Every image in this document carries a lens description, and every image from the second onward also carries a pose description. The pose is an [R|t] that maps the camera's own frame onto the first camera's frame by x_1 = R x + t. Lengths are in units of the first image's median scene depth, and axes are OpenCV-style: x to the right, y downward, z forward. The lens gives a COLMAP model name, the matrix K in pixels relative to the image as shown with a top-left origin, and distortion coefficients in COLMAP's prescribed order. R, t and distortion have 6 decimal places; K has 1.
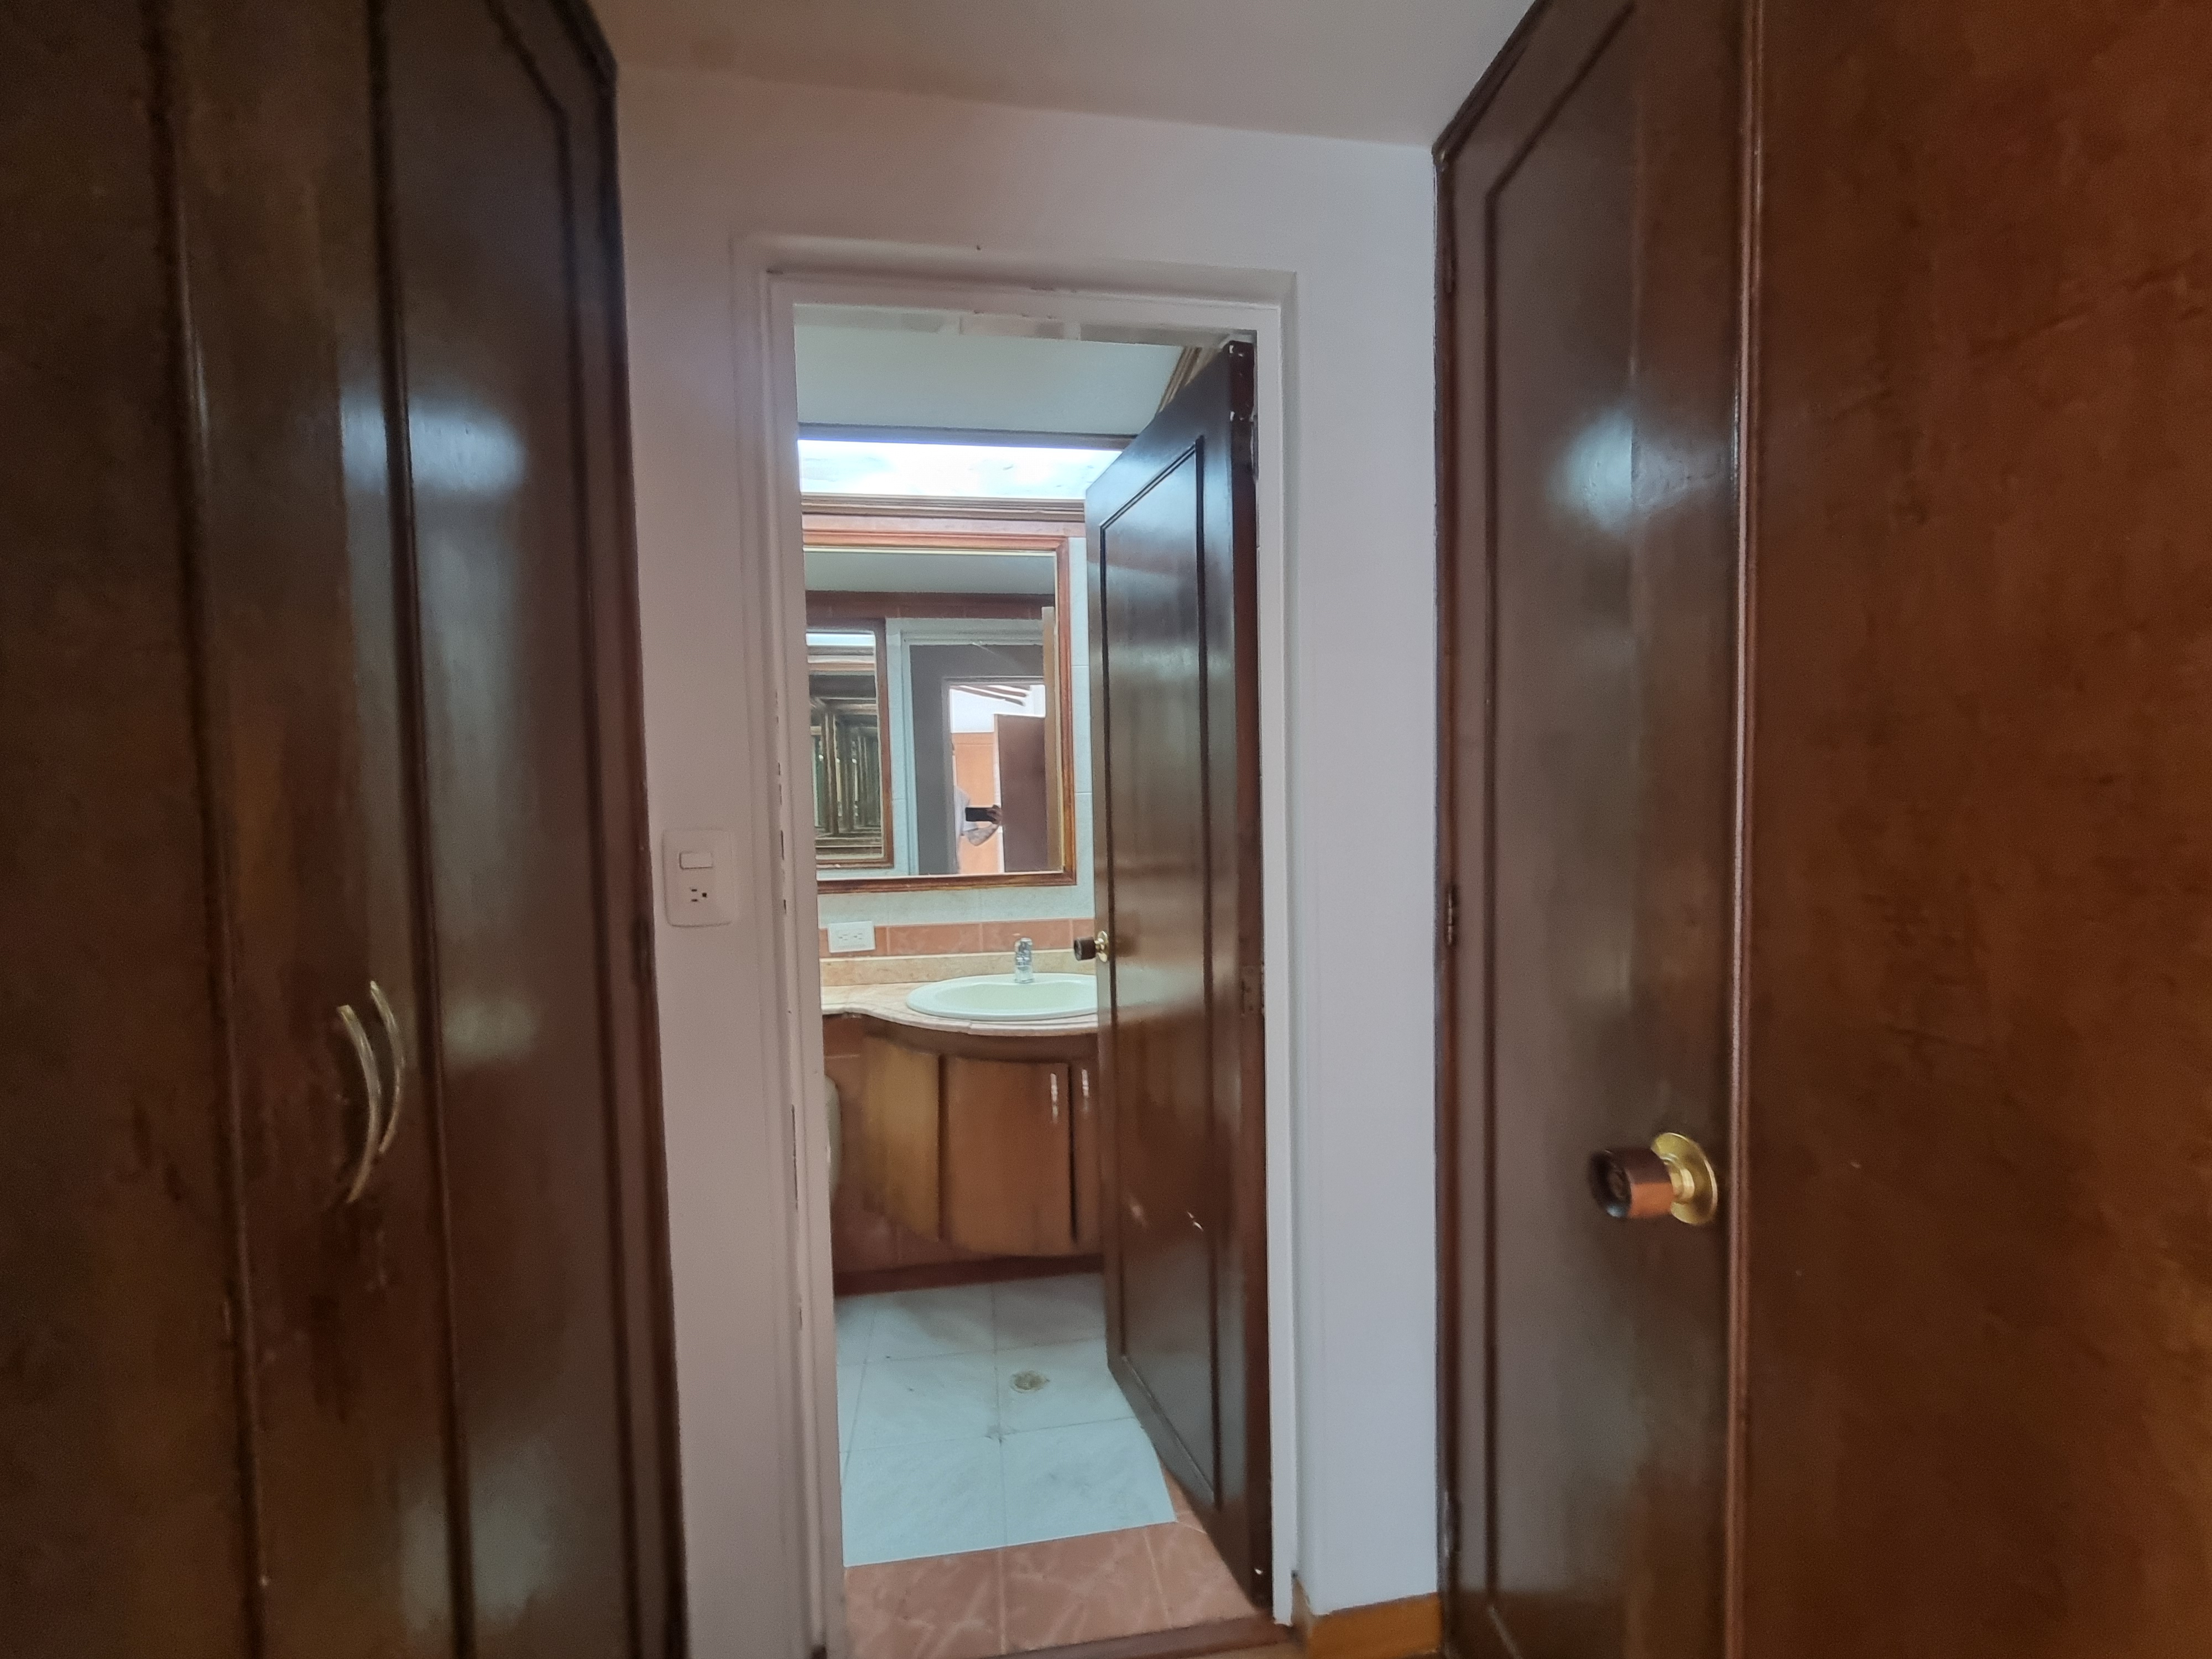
lens RADIAL K [[923.9, 0, 1104.5], [0, 923.9, 847.5], [0, 0, 1]] dist [-0.001526, -0.000012]
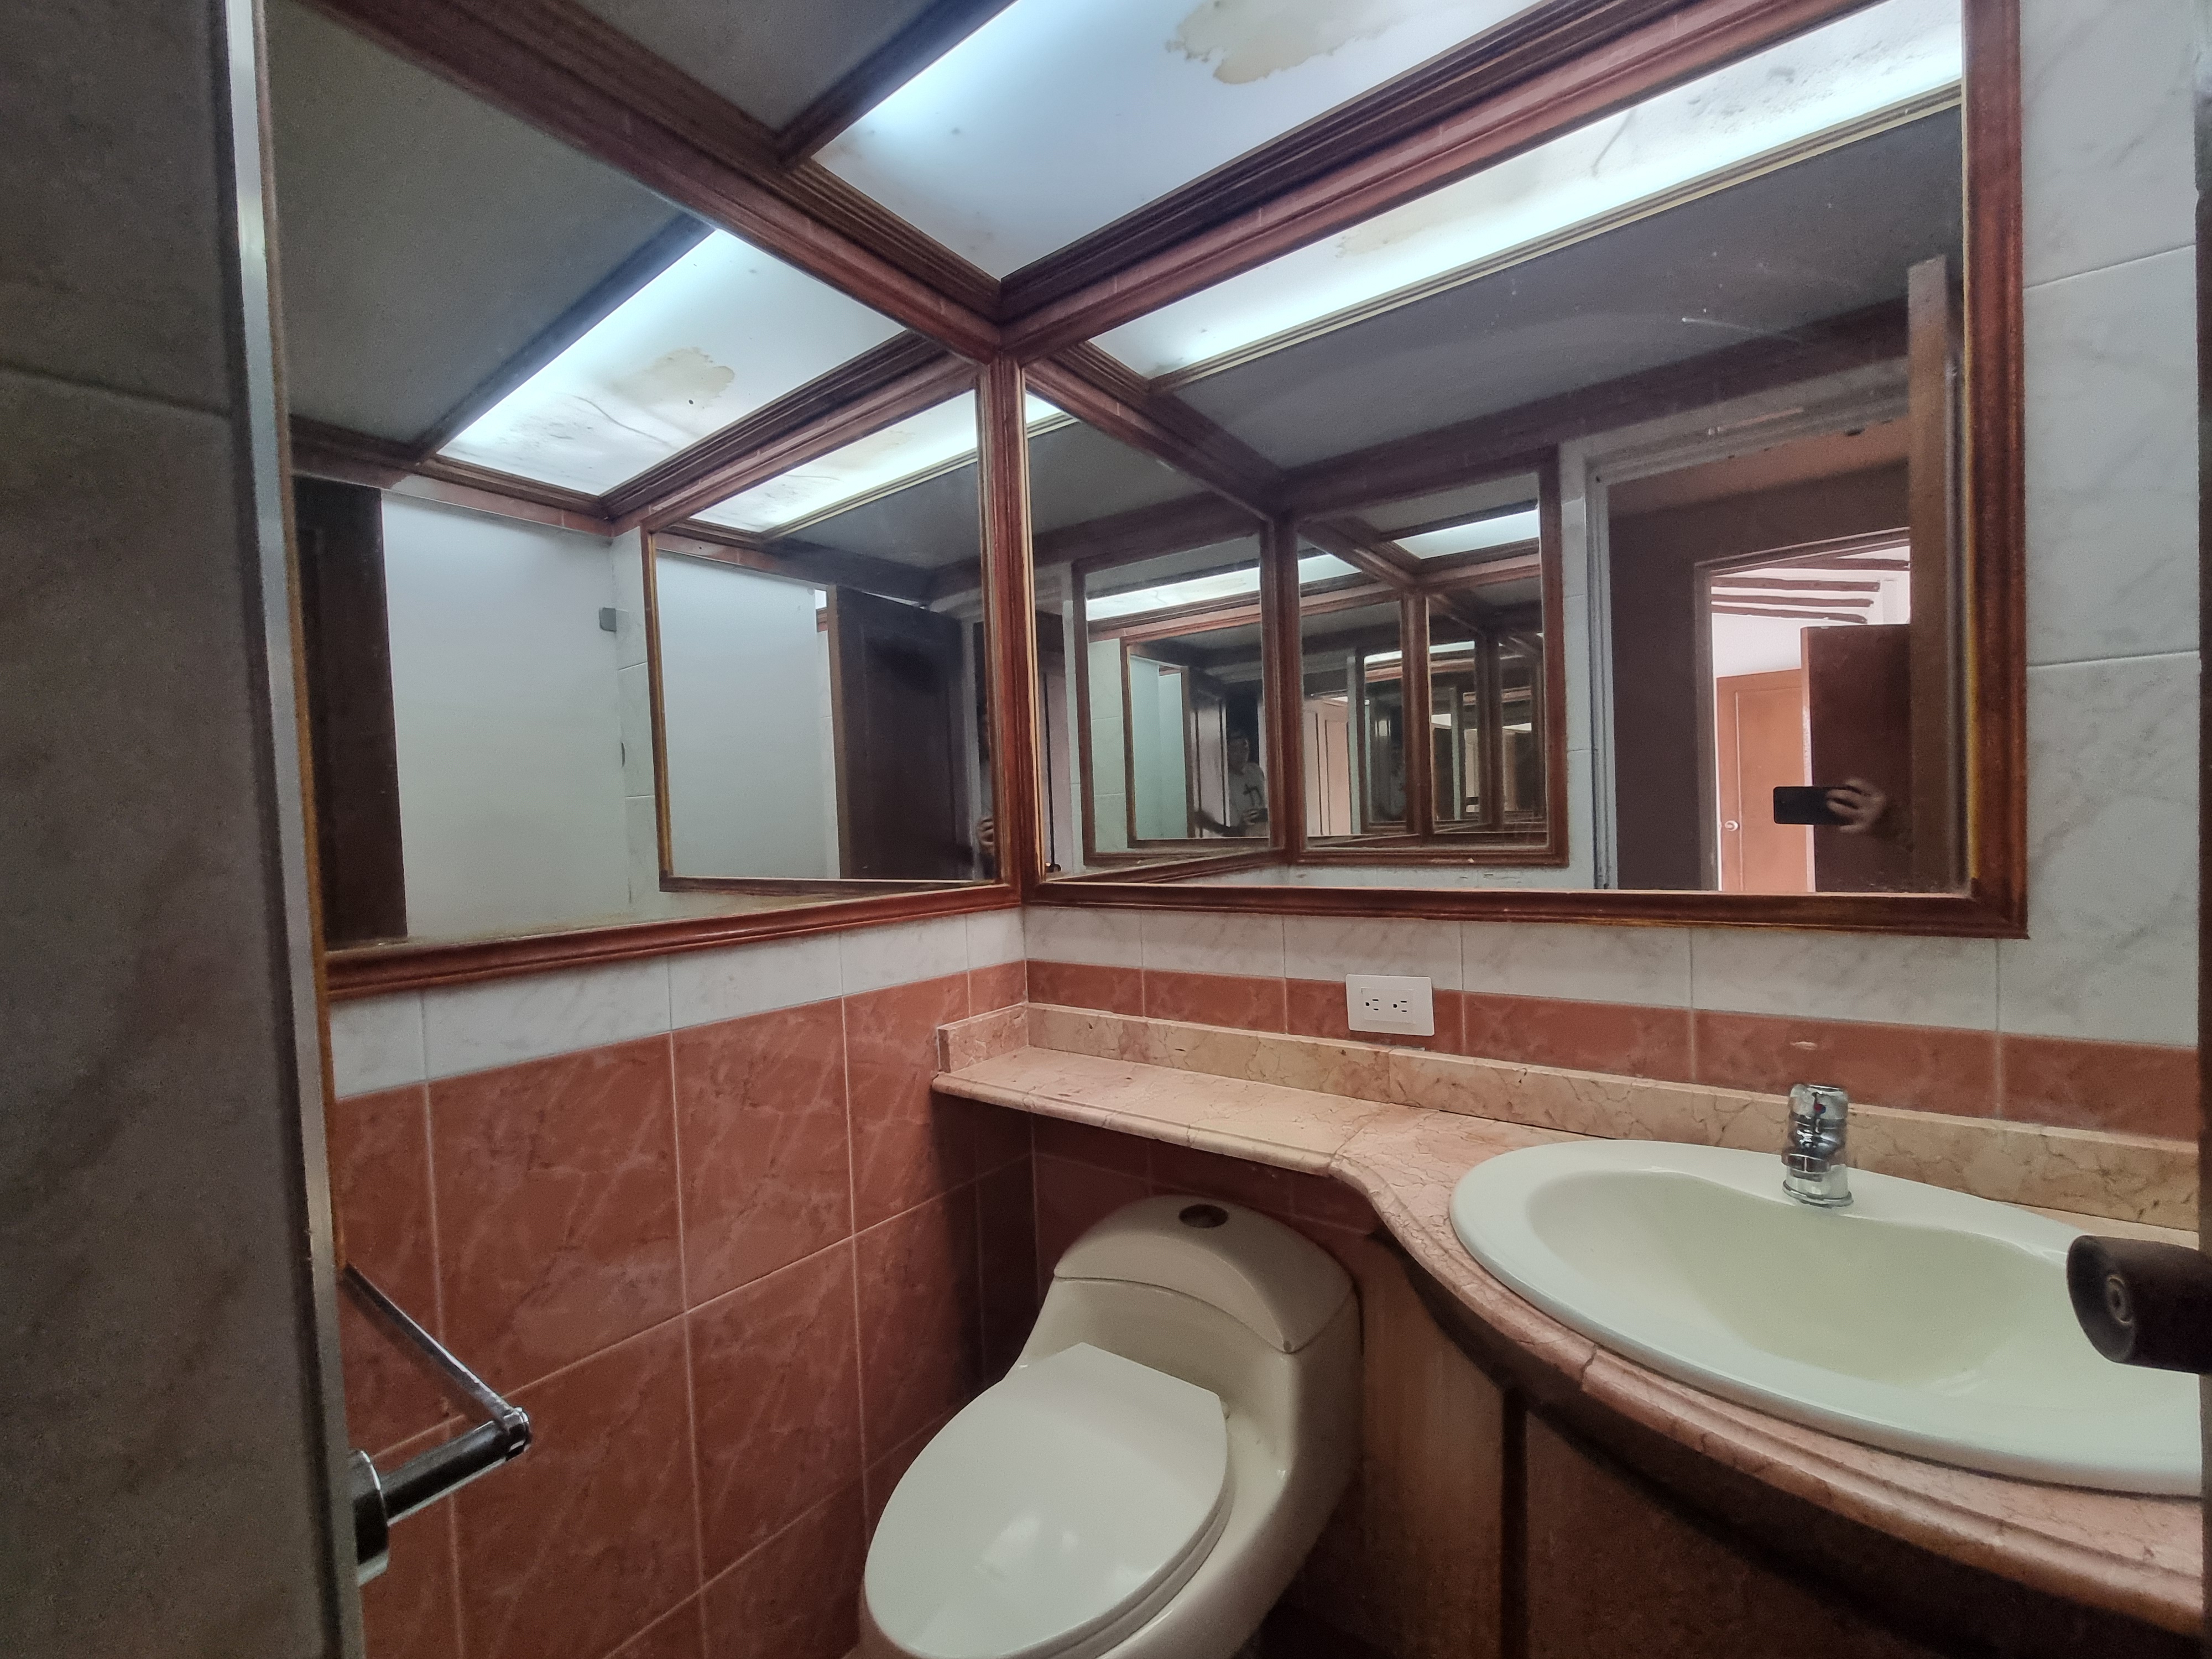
lens RADIAL K [[923.9, 0, 1104.5], [0, 923.9, 847.5], [0, 0, 1]] dist [-0.001526, -0.000012]
pose [[0.710664, 0.014864, -0.703375, -0.031691], [-0.018418, 0.999827, 0.002520, 0.012891], [0.703290, 0.011164, 0.710815, 0.527985]]
